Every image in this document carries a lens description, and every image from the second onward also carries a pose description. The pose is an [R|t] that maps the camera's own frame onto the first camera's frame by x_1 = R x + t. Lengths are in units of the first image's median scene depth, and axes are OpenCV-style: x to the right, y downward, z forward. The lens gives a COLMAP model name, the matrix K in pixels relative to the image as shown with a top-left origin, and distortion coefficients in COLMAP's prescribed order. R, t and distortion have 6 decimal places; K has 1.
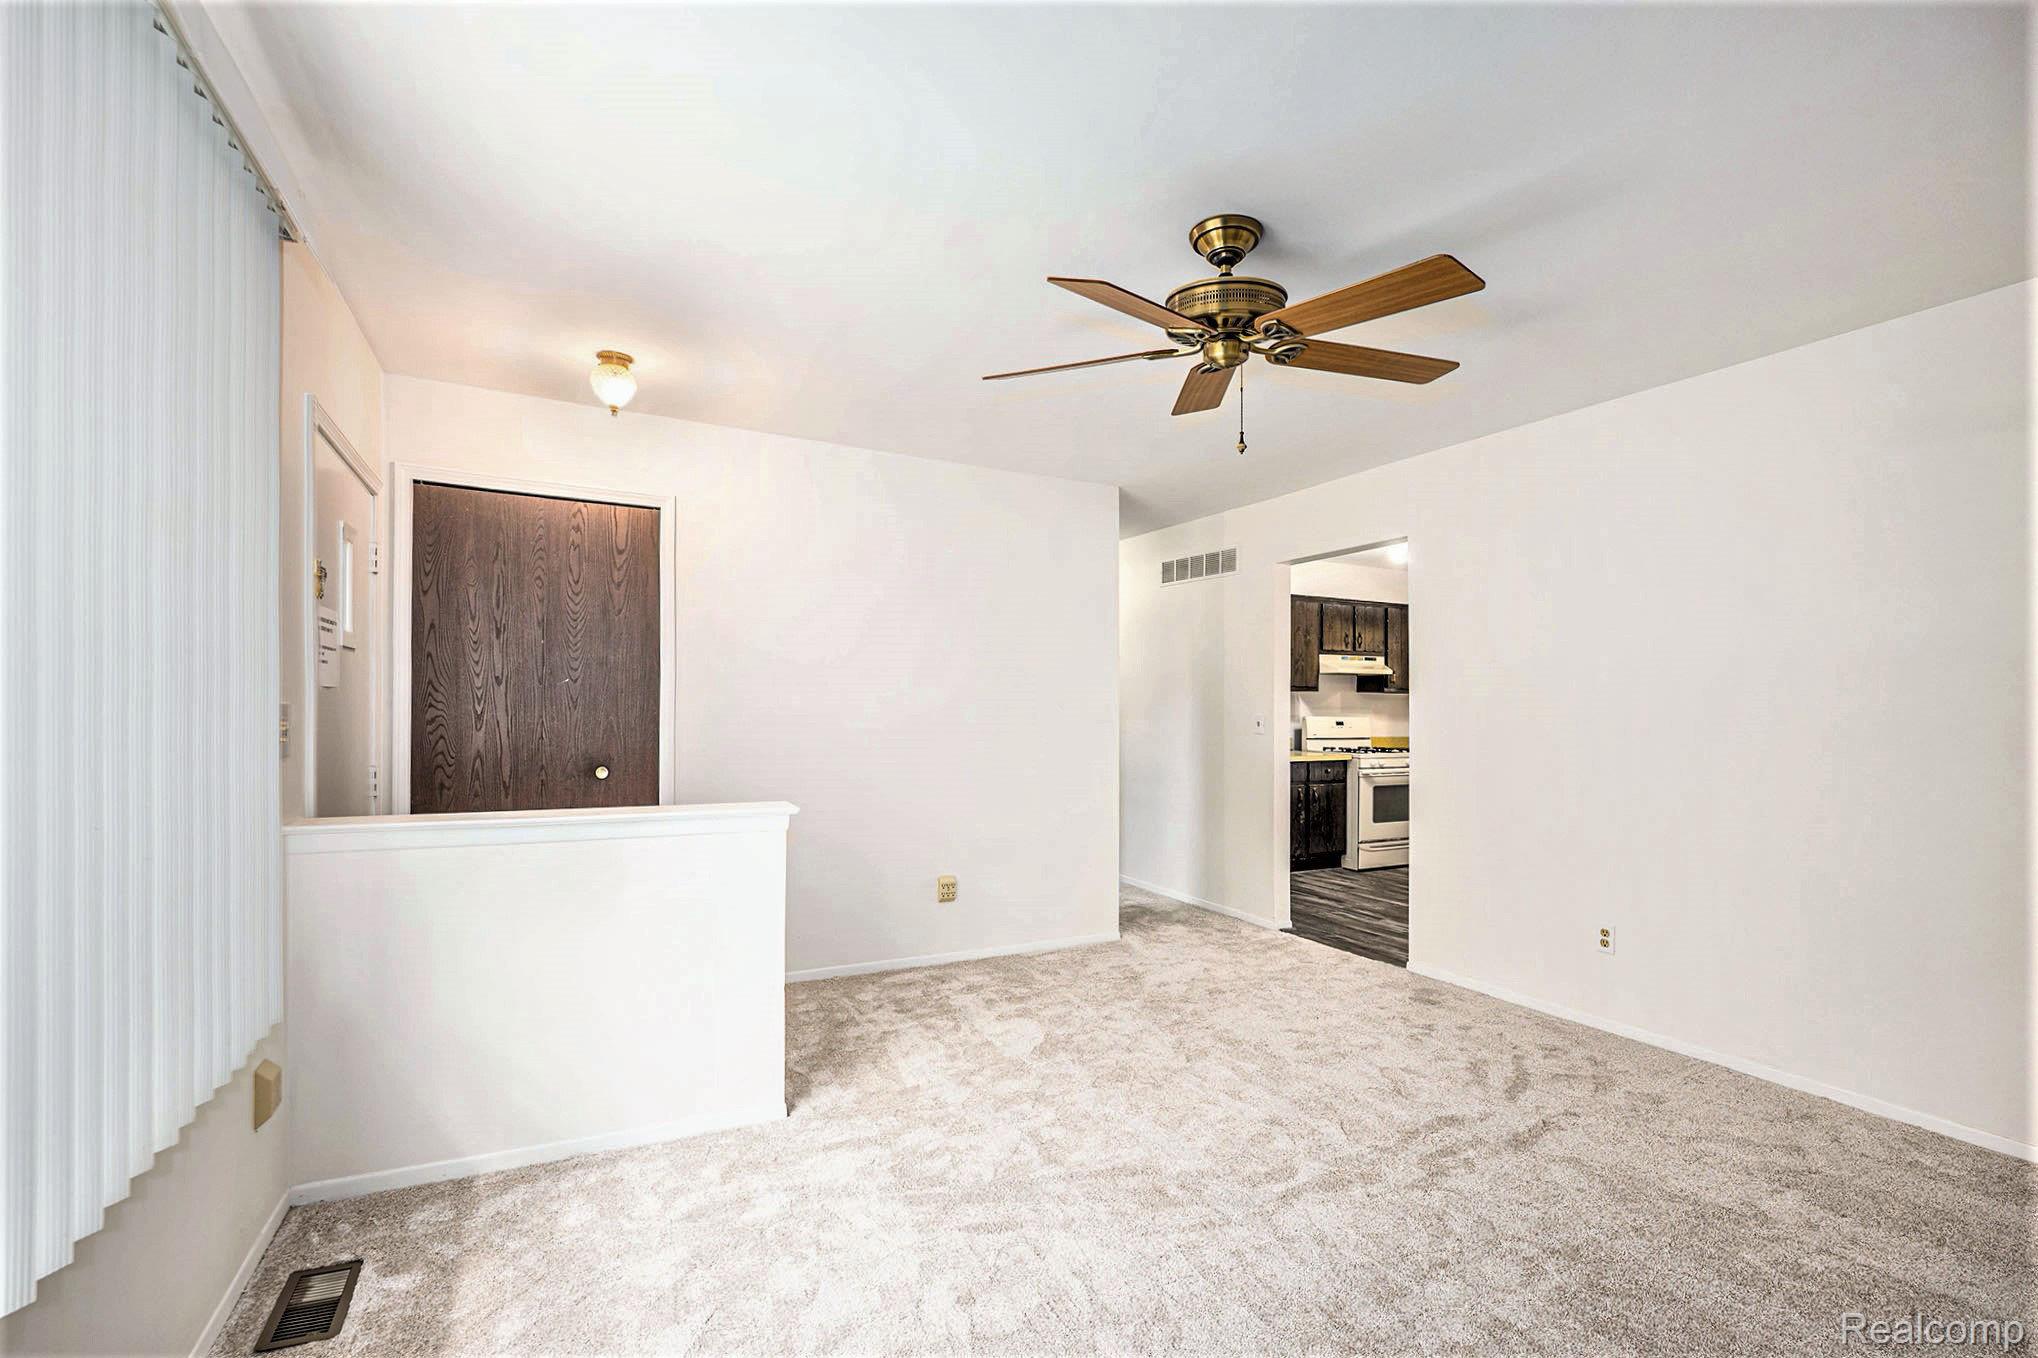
lens RADIAL K [[884.9, 0, 1024.0], [0, 884.9, 717.0], [0, 0, 1]] dist [-0.001973, -0.000027]
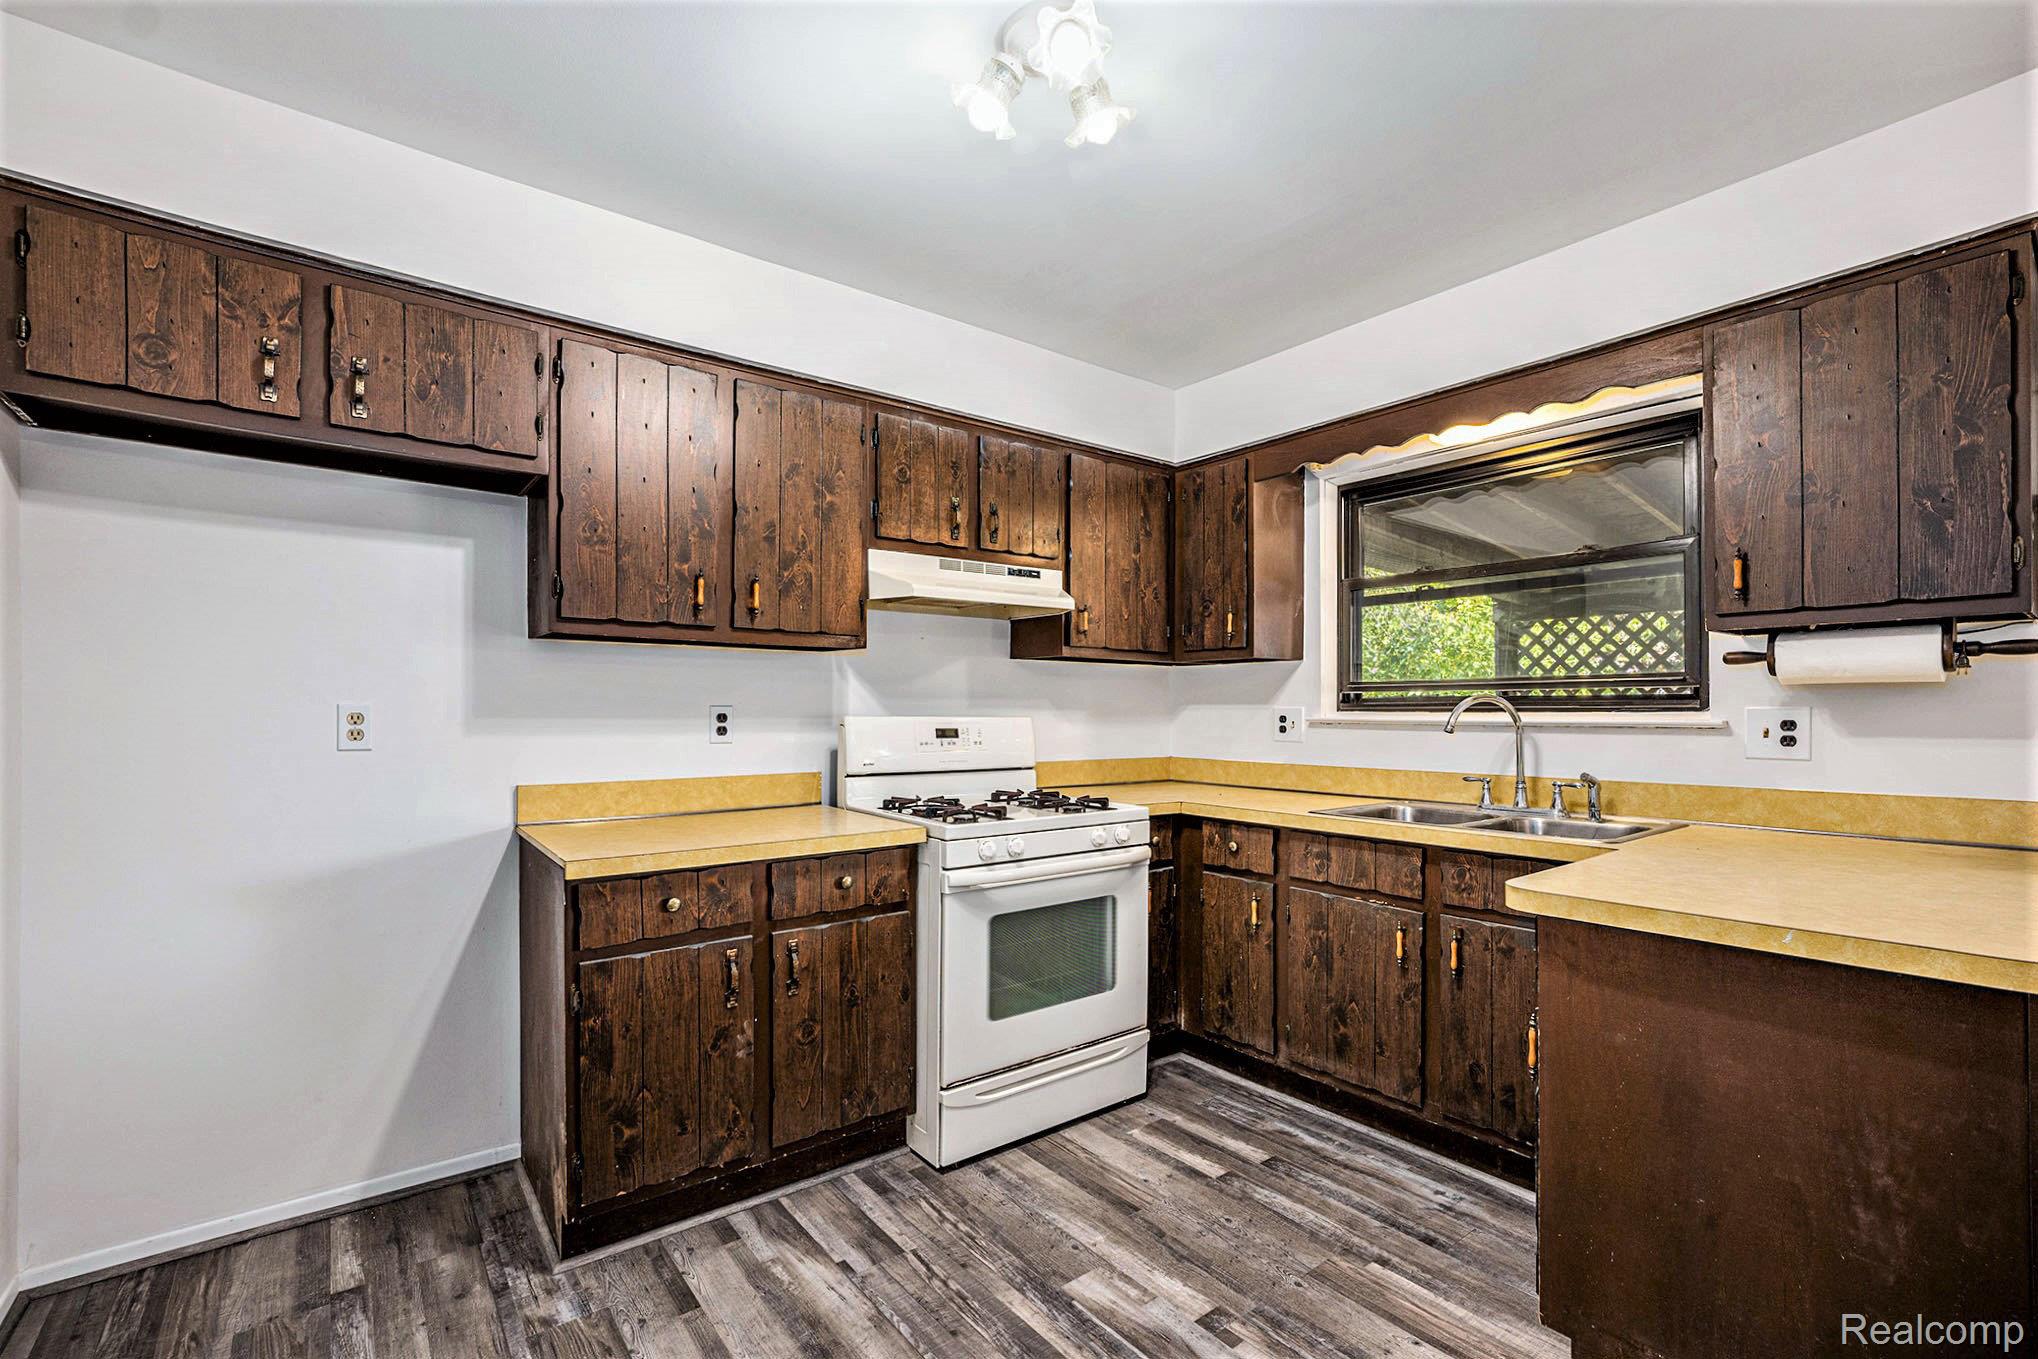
lens RADIAL K [[884.9, 0, 1020.9], [0, 884.9, 694.2], [0, 0, 1]] dist [-0.001973, -0.000027]
pose [[0.986430, -0.000199, 0.164182, 0.335973], [0.002879, 0.999866, -0.016089, -0.003872], [-0.164157, 0.016344, 0.986299, 0.625680]]
